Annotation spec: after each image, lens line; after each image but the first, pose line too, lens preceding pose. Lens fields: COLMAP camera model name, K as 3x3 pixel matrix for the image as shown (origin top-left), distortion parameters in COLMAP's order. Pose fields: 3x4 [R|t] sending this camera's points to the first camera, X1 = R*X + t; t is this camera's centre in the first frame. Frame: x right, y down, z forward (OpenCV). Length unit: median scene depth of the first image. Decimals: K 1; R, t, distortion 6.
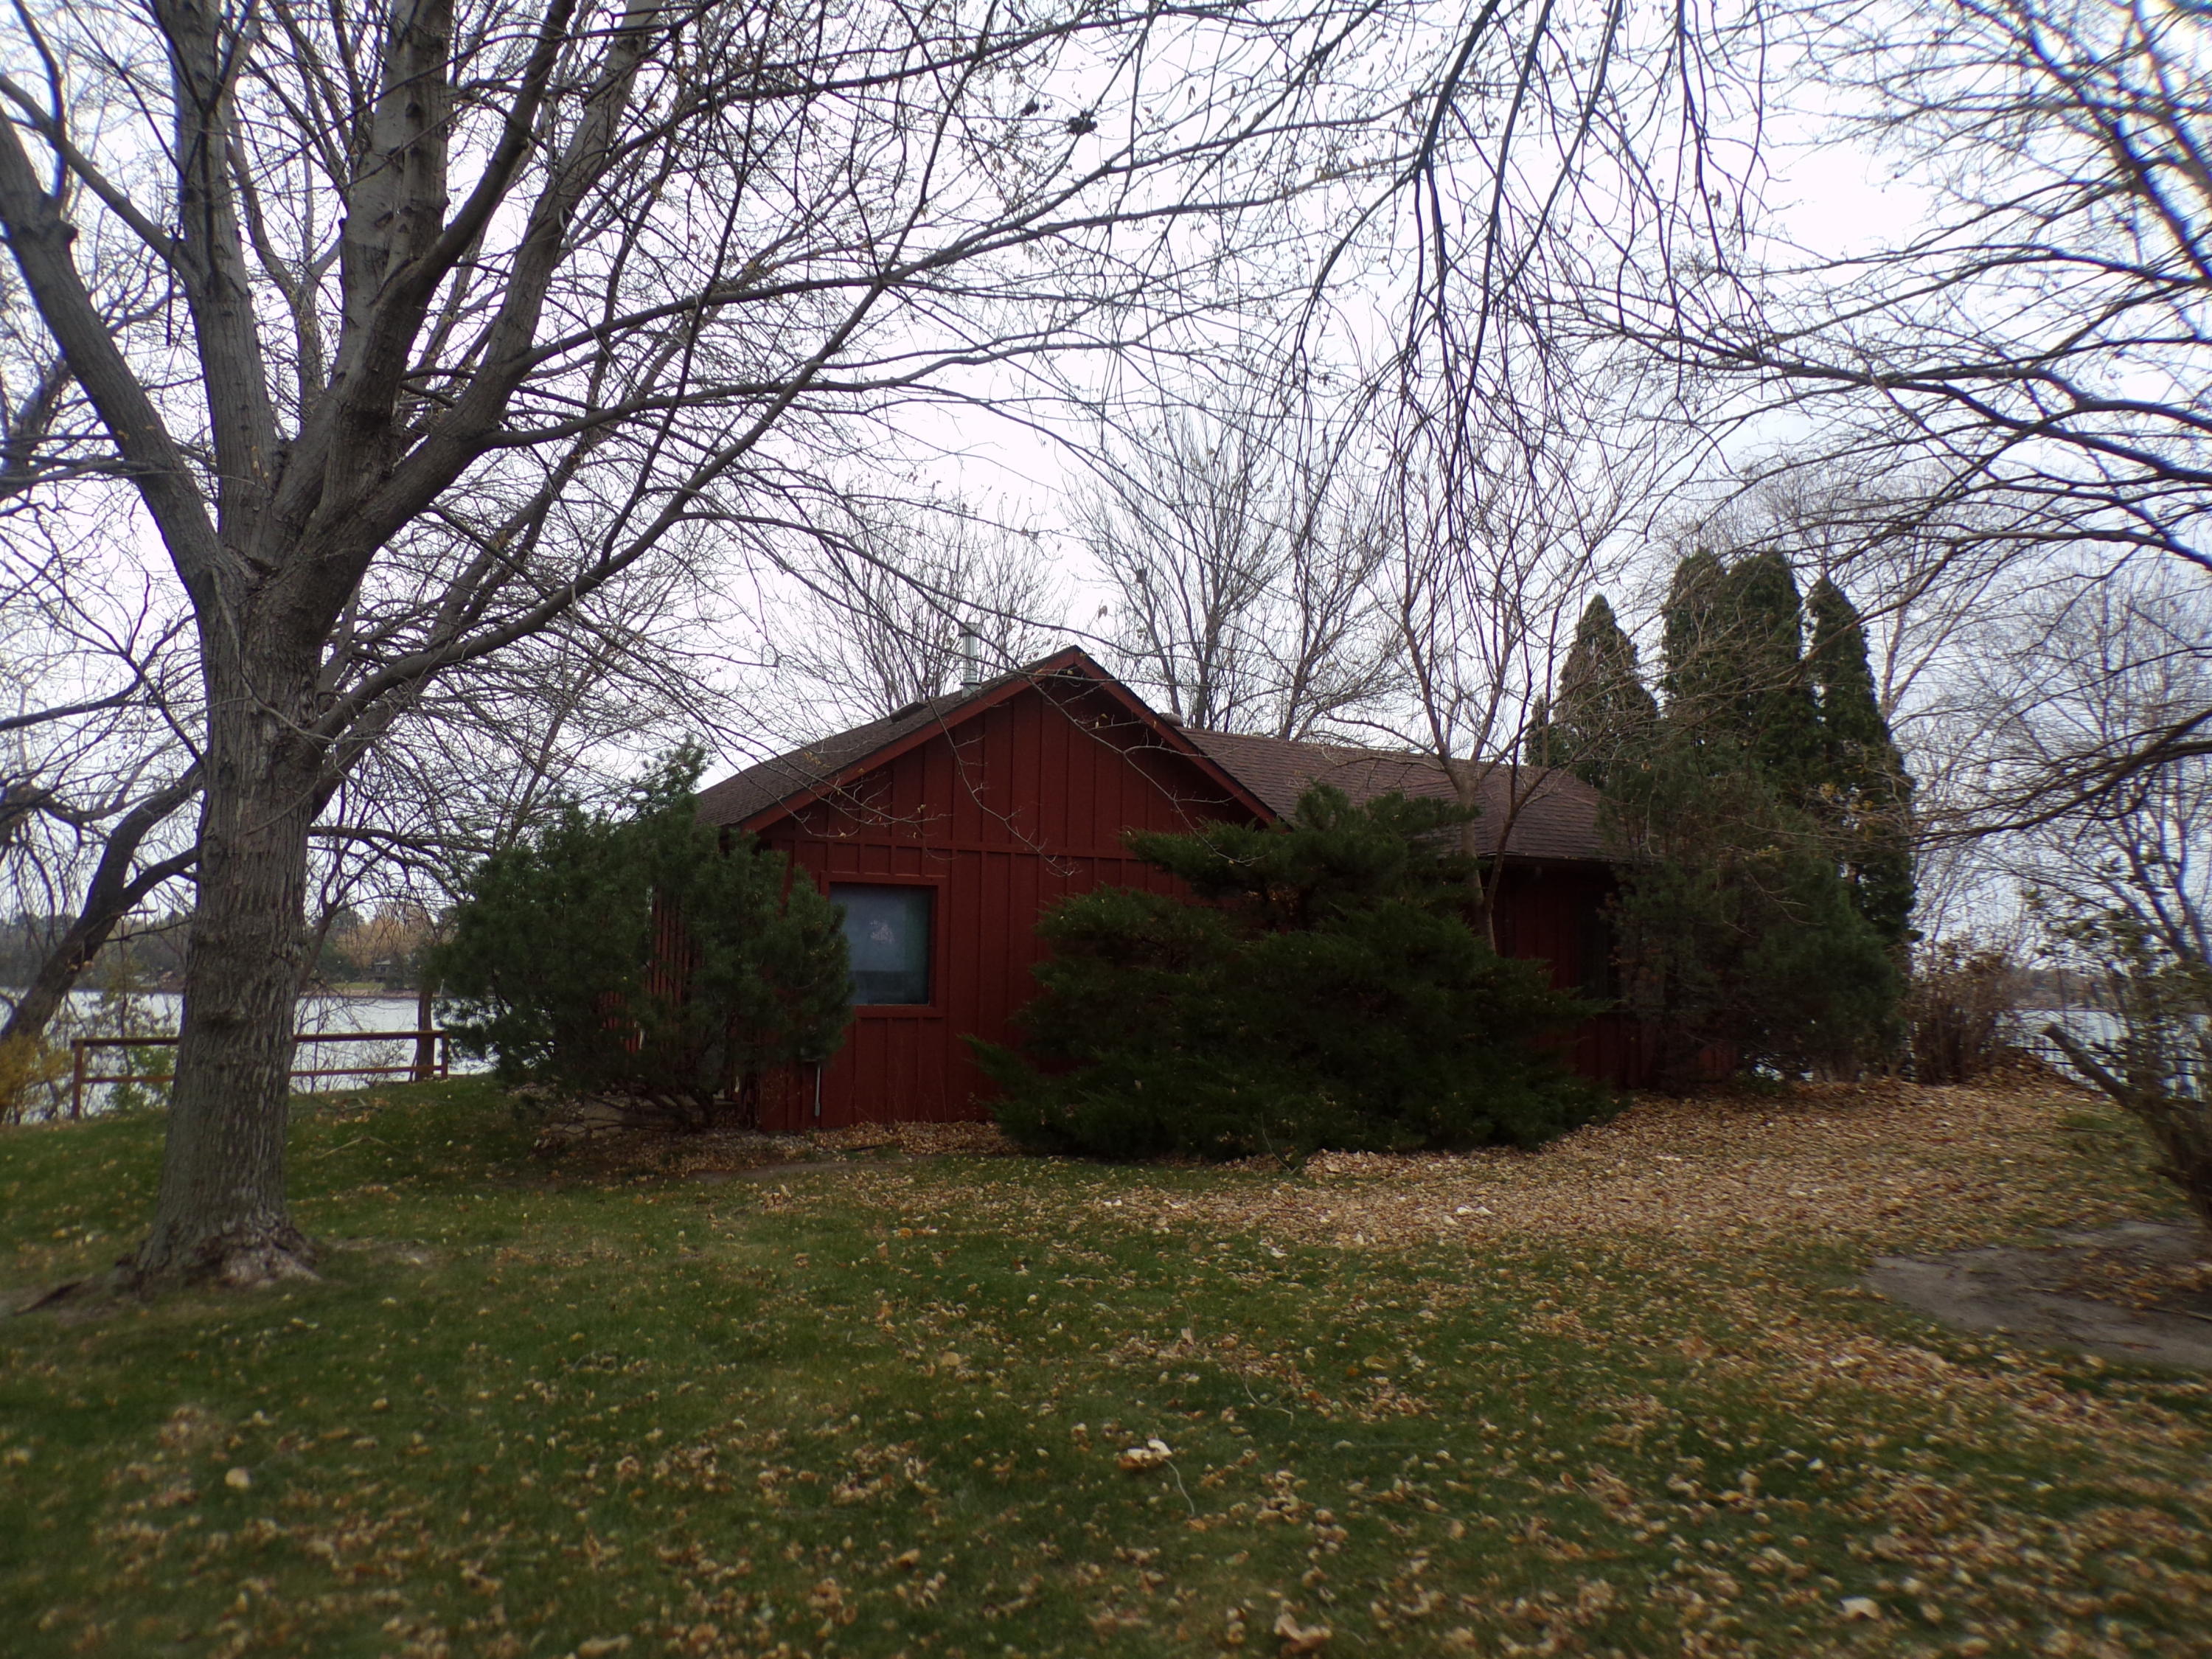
lens RADIAL K [[1539.8, 0, 1106.6], [0, 1539.8, 855.2], [0, 0, 1]] dist [-0.053635, 0.049381]
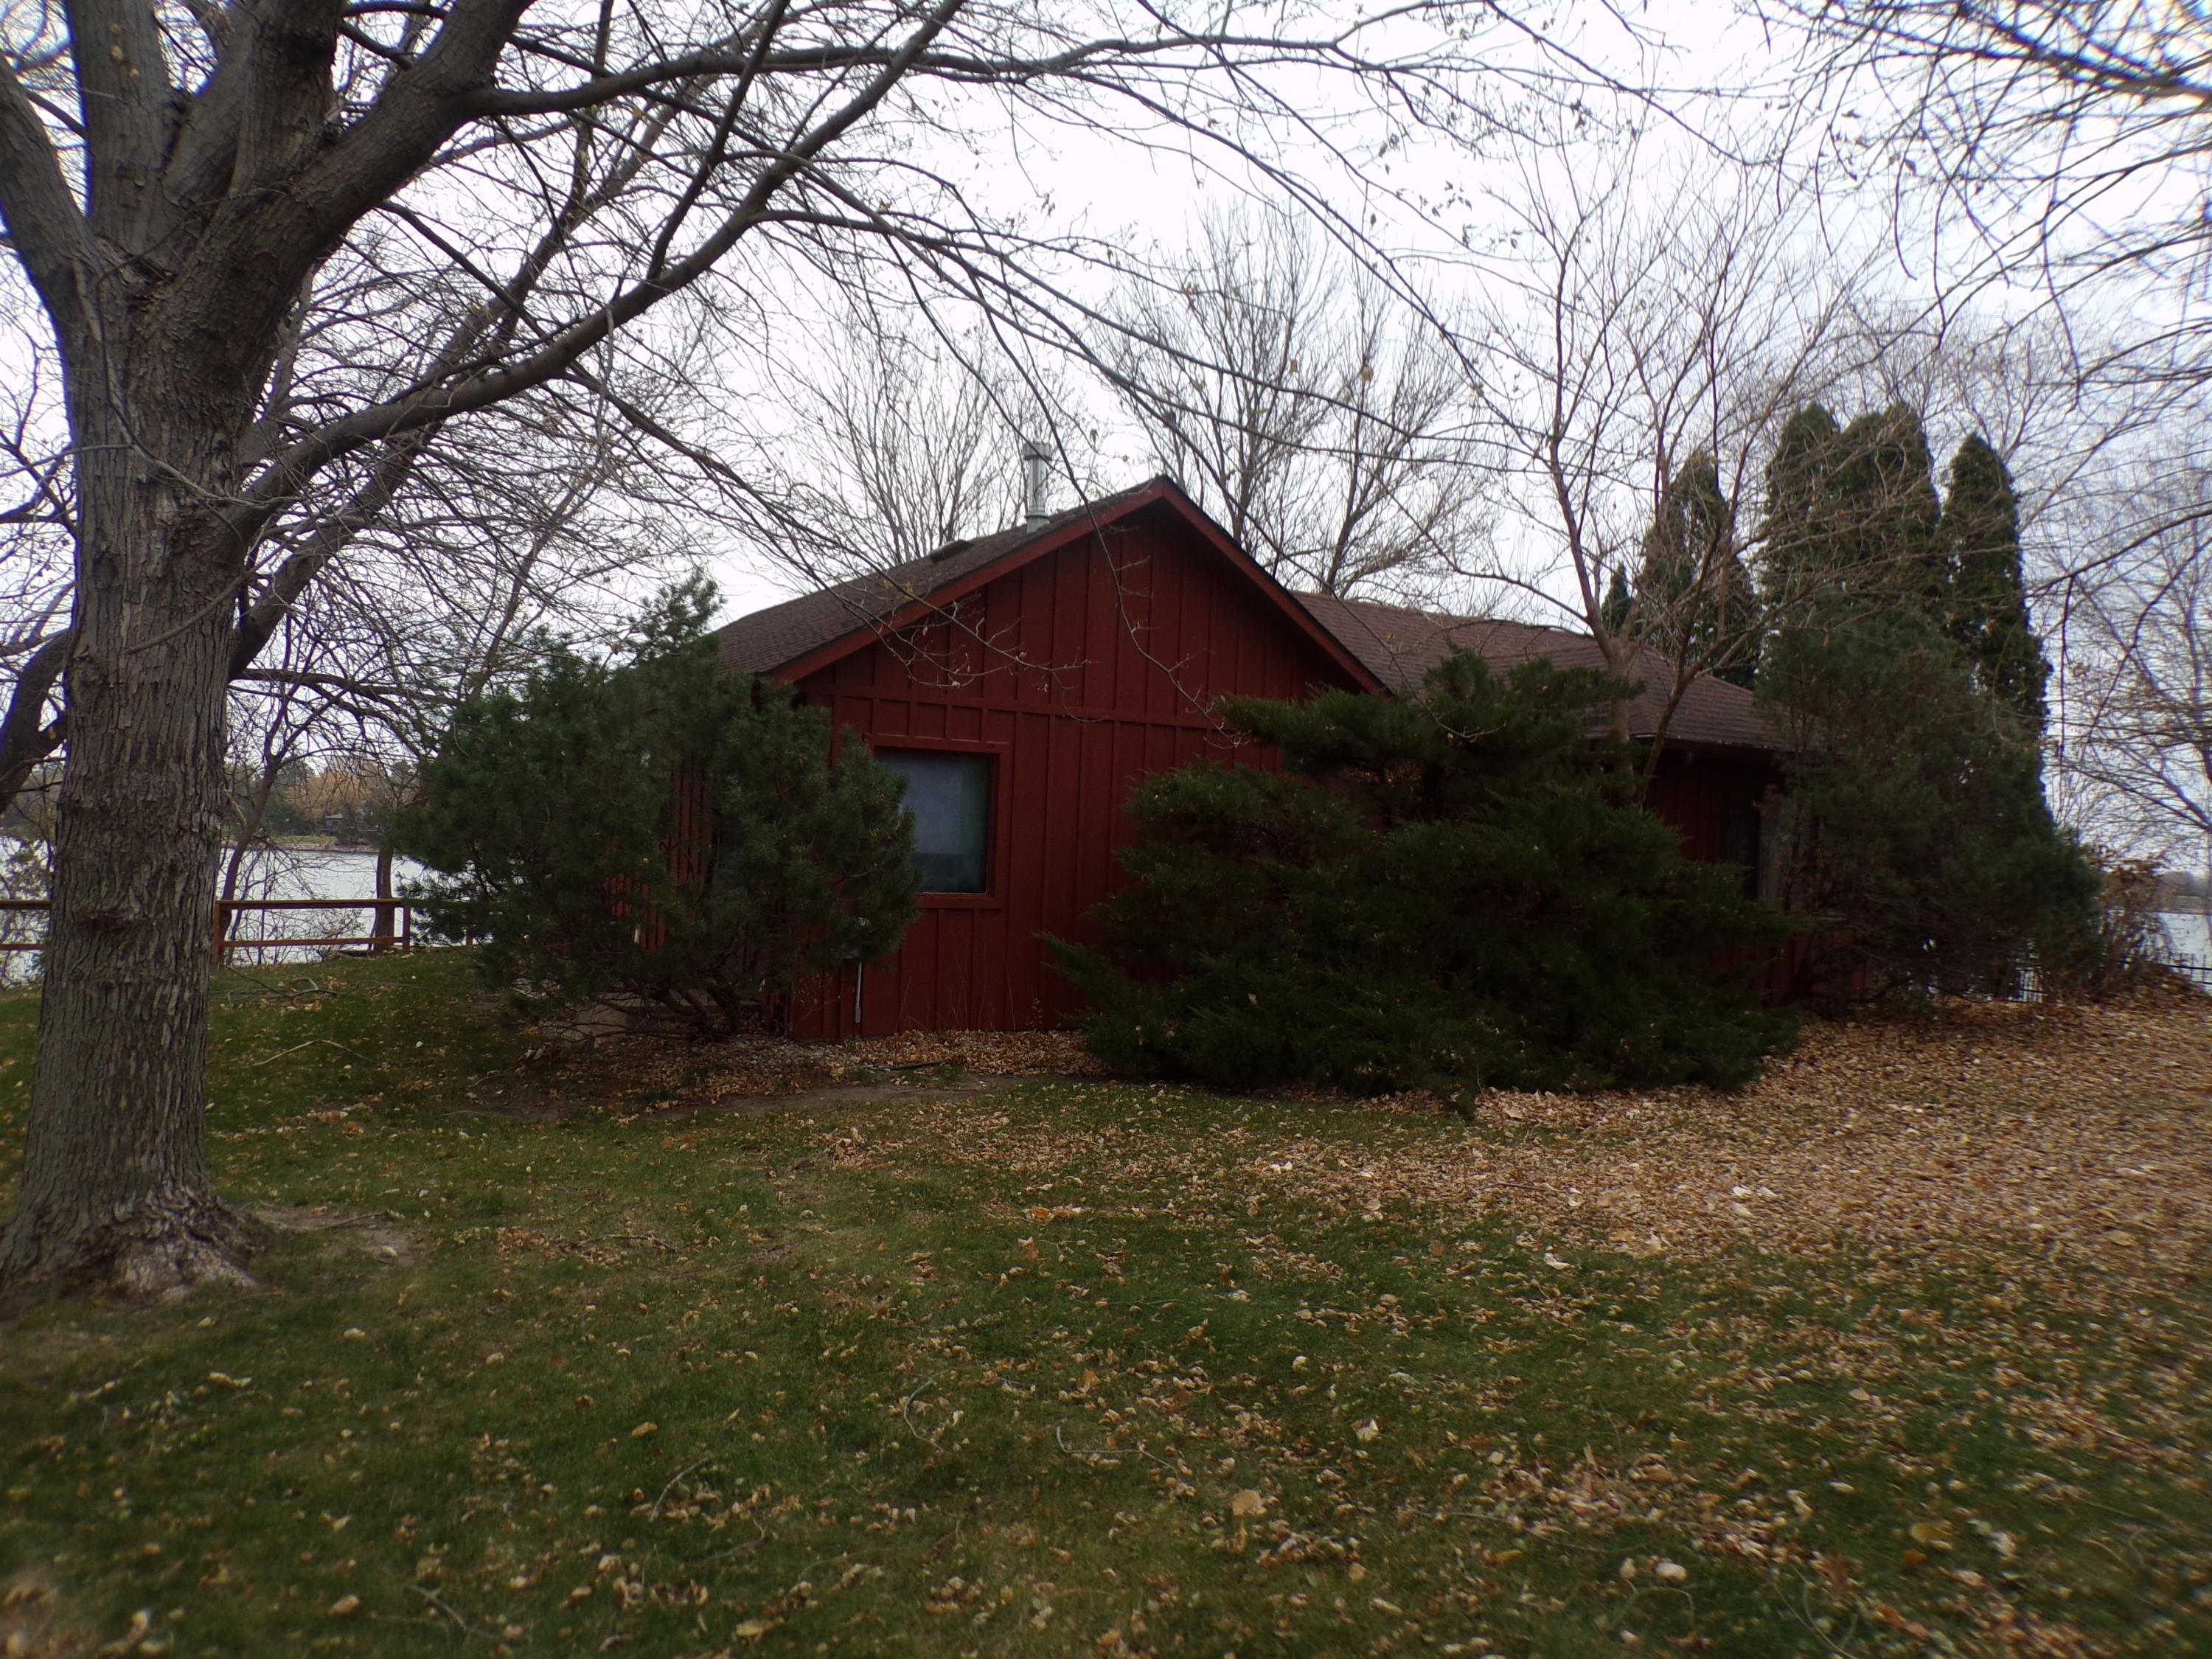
lens RADIAL K [[1517.8, 0, 1108.1], [0, 1517.8, 880.5], [0, 0, 1]] dist [-0.046168, 0.030132]
pose [[0.999095, 0.026609, 0.033196, -0.078925], [-0.029789, 0.994611, 0.099306, 0.004402], [-0.030375, -0.100205, 0.994503, 0.166842]]
